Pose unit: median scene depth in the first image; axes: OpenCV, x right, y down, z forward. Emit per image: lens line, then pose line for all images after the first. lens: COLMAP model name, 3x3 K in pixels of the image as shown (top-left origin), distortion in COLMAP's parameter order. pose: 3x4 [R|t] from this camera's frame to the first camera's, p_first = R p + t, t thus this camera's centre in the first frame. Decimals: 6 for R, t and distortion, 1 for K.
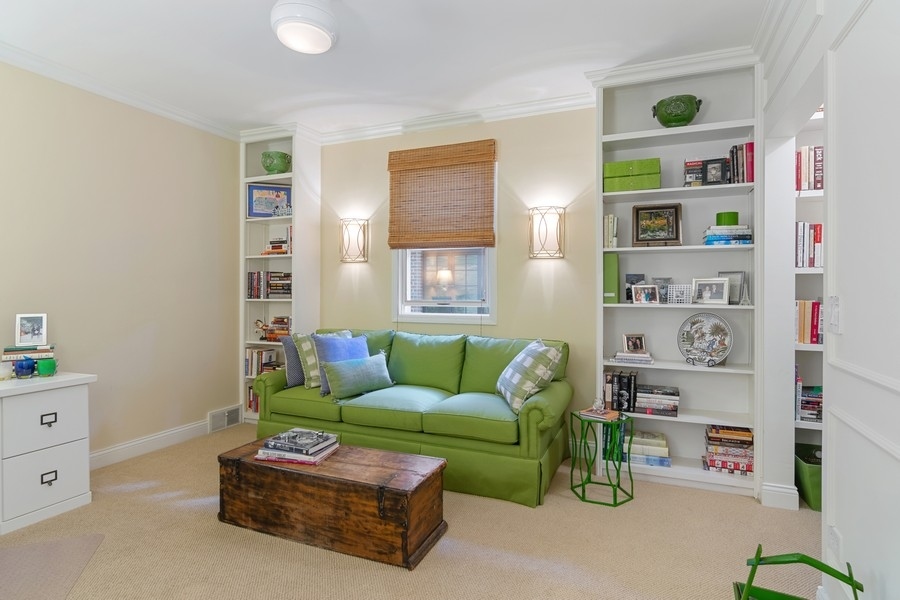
lens RADIAL K [[478.1, 0, 450.0], [0, 478.1, 300.0], [0, 0, 1]] dist [-0.002413, 0.000157]
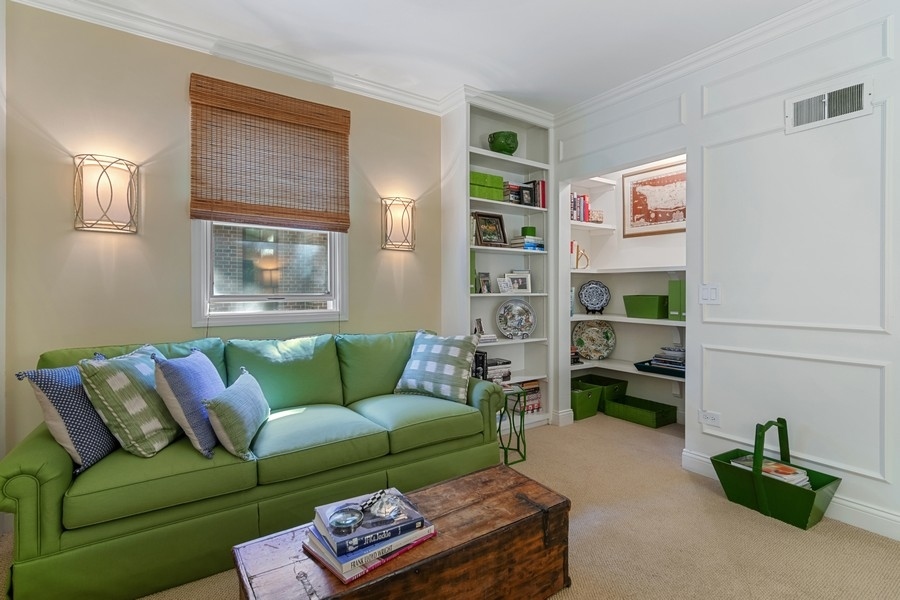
lens RADIAL K [[432.9, 0, 449.4], [0, 432.9, 295.1], [0, 0, 1]] dist [-0.000292, 0.000299]
pose [[0.539524, -0.014307, 0.841848, -0.594974], [0.016518, 0.999843, 0.006407, 0.003687], [-0.841808, 0.010449, 0.539676, 0.499355]]
